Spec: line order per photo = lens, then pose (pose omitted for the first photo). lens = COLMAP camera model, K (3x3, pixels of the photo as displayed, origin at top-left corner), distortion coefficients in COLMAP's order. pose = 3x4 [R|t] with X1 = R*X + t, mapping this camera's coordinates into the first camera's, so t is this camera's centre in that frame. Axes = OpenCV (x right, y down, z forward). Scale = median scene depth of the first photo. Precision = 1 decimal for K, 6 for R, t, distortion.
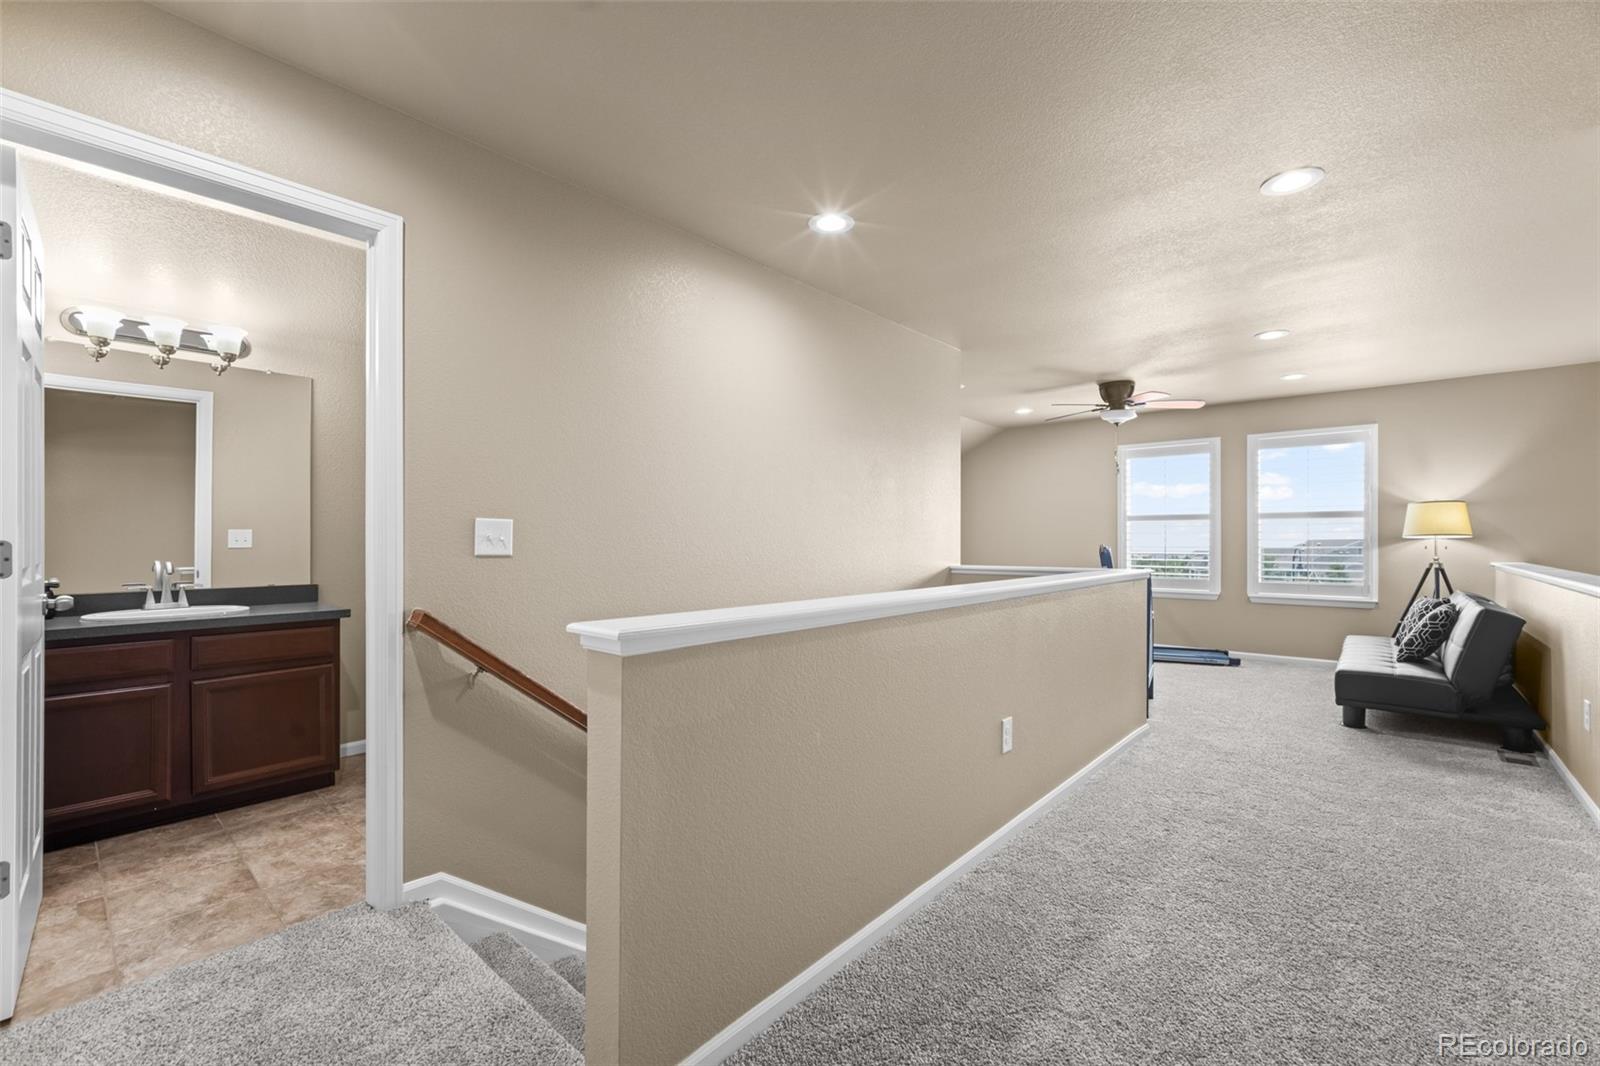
lens RADIAL K [[663.0, 0, 797.7], [0, 663.0, 540.2], [0, 0, 1]] dist [-0.000356, -0.000141]
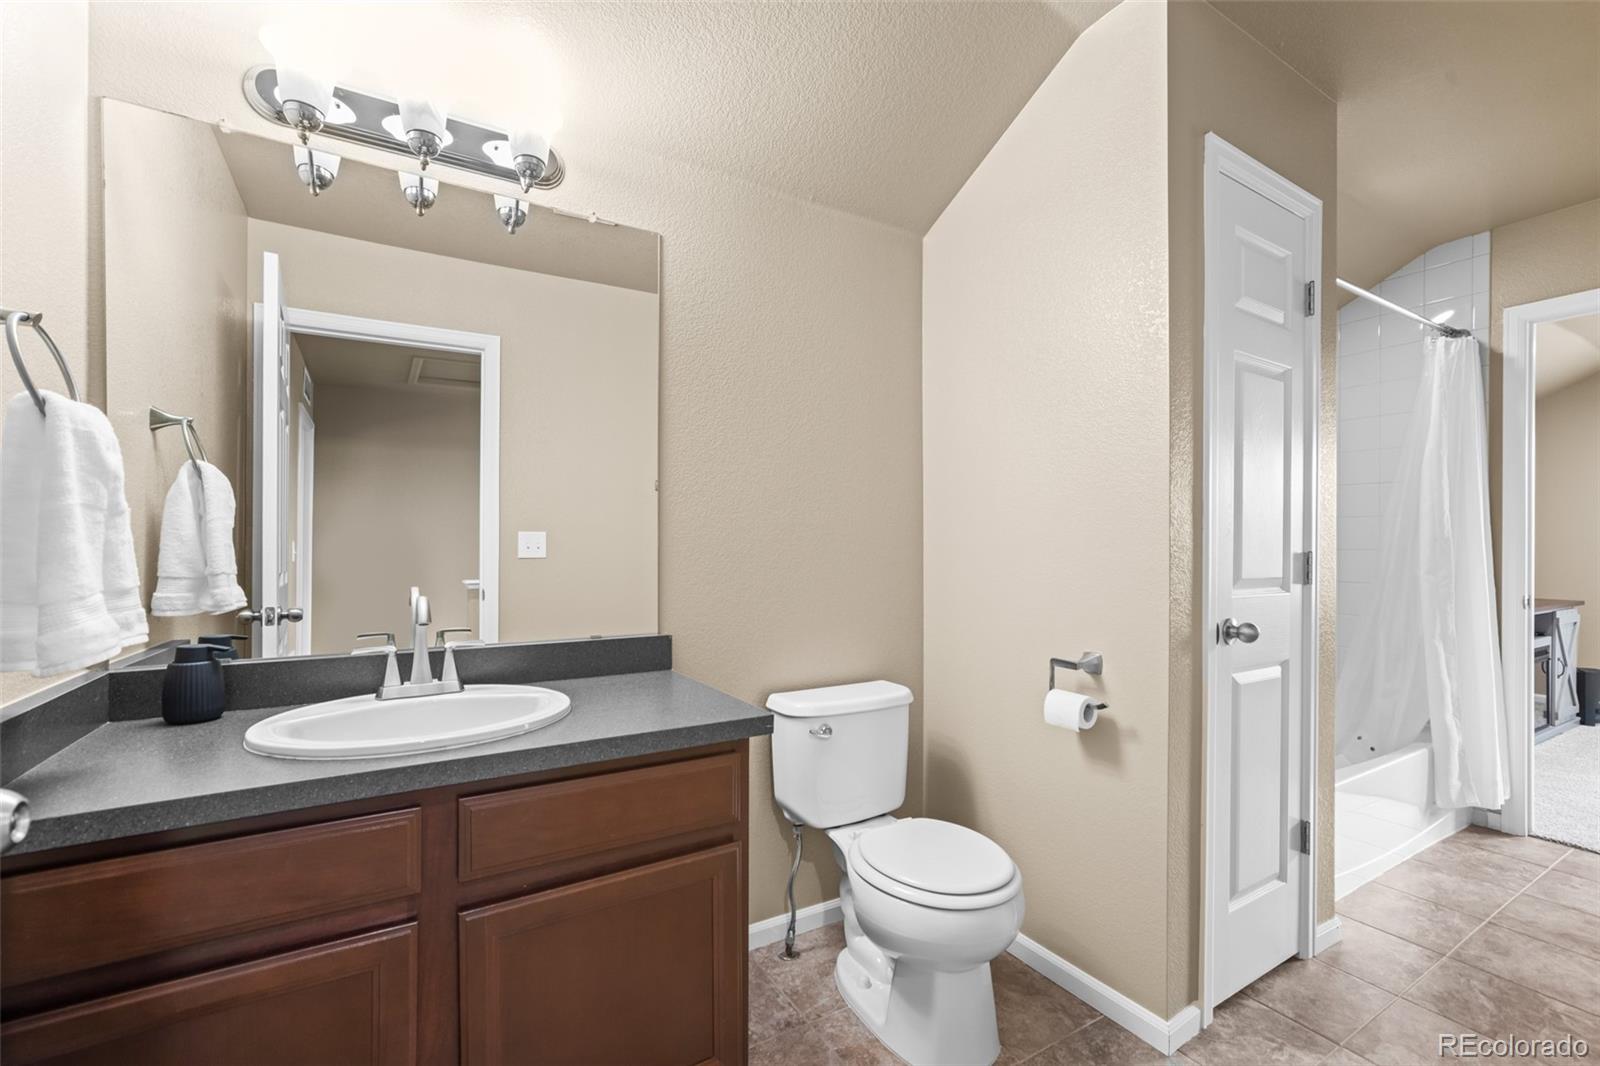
lens RADIAL K [[677.7, 0, 799.9], [0, 677.7, 549.1], [0, 0, 1]] dist [-0.001467, -0.000167]
pose [[0.954930, 0.005820, -0.296773, -0.526386], [-0.004706, 0.999979, 0.004468, -0.002951], [0.296793, -0.002870, 0.954937, 0.589847]]
